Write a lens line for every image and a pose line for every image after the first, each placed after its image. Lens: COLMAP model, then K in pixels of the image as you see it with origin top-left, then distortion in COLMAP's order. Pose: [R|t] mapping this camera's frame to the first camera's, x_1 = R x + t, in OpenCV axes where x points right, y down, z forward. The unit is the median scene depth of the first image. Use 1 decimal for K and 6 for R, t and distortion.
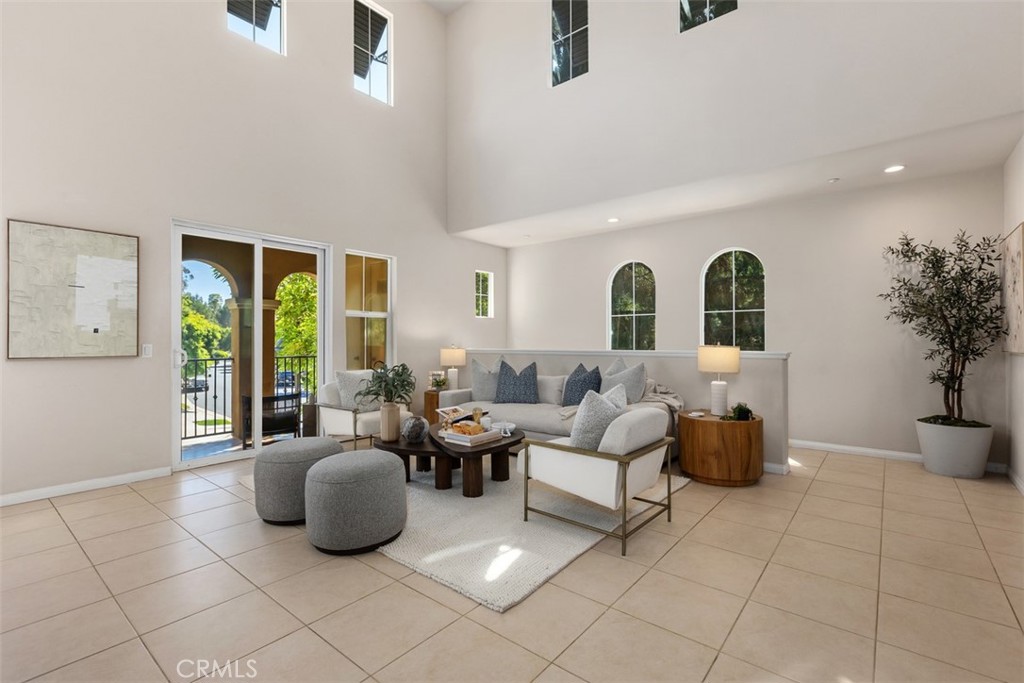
lens RADIAL K [[459.2, 0, 512.1], [0, 459.2, 340.2], [0, 0, 1]] dist [-0.001401, -0.000732]
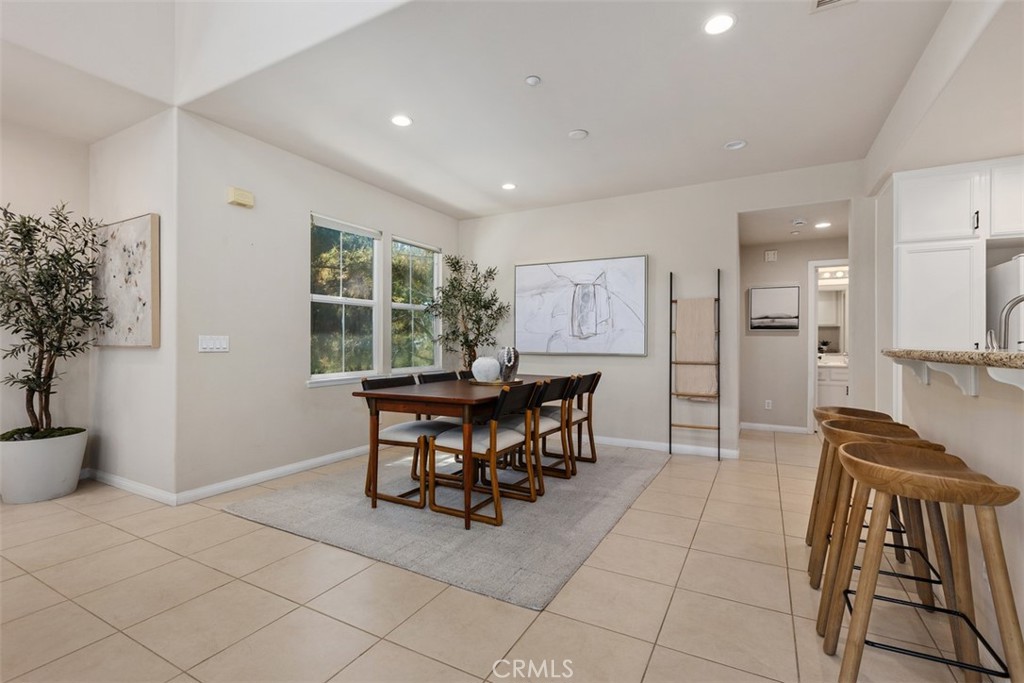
lens RADIAL K [[459.2, 0, 512.8], [0, 459.2, 343.1], [0, 0, 1]] dist [-0.001401, -0.000732]
pose [[-0.191902, -0.003259, 0.981409, -0.000497], [-0.004579, 0.999987, 0.002425, 0.011685], [-0.981403, -0.004029, -0.191914, 0.332007]]
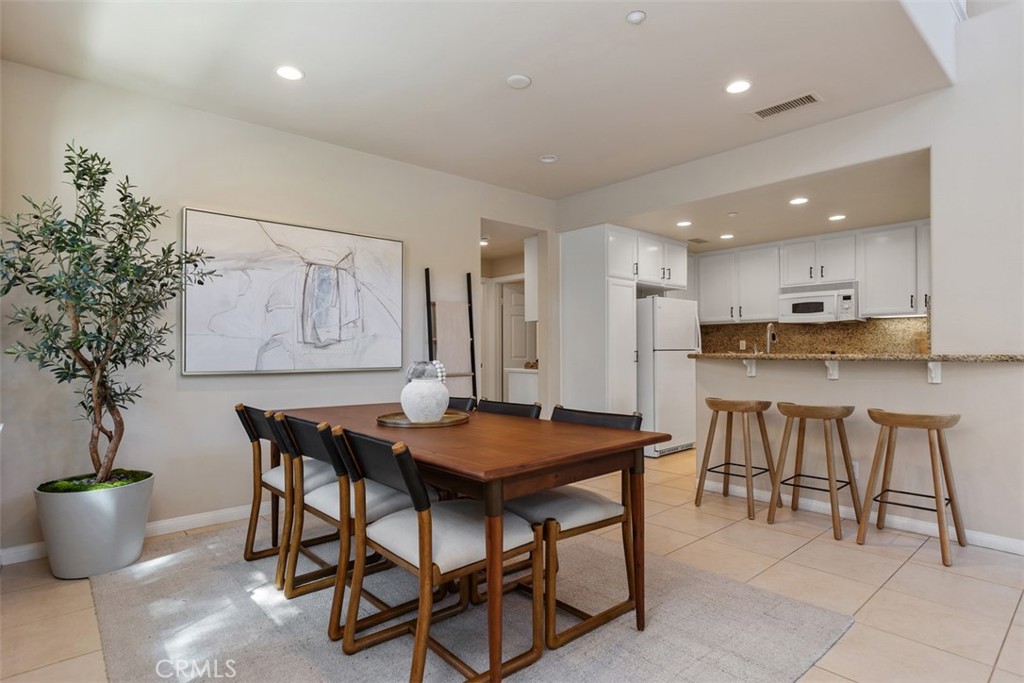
lens RADIAL K [[535.5, 0, 512.9], [0, 535.5, 349.9], [0, 0, 1]] dist [-0.005802, -0.000636]
pose [[-0.987592, 0.006347, 0.156912, 0.712683], [0.005649, 0.999972, -0.004891, 0.012933], [-0.156939, -0.003944, -0.987600, 0.808316]]
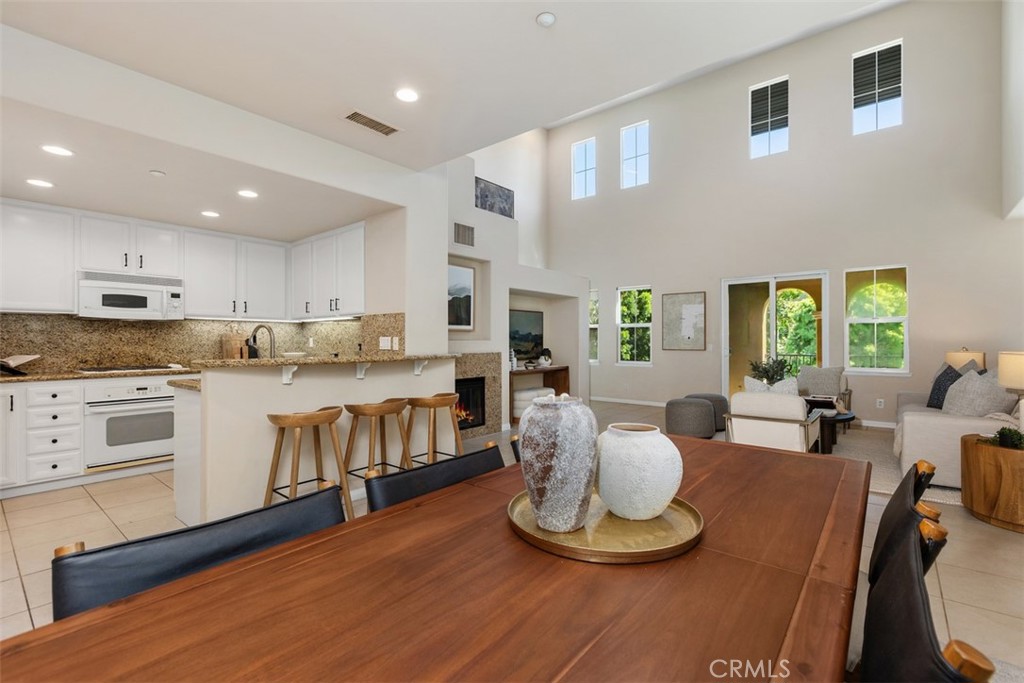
lens RADIAL K [[459.2, 0, 514.5], [0, 459.2, 337.8], [0, 0, 1]] dist [-0.001401, -0.000732]
pose [[-0.001809, -0.002235, -0.999996, 1.175187], [0.002136, 0.999995, -0.002239, -0.016600], [0.999996, -0.002140, -0.001804, 0.145958]]
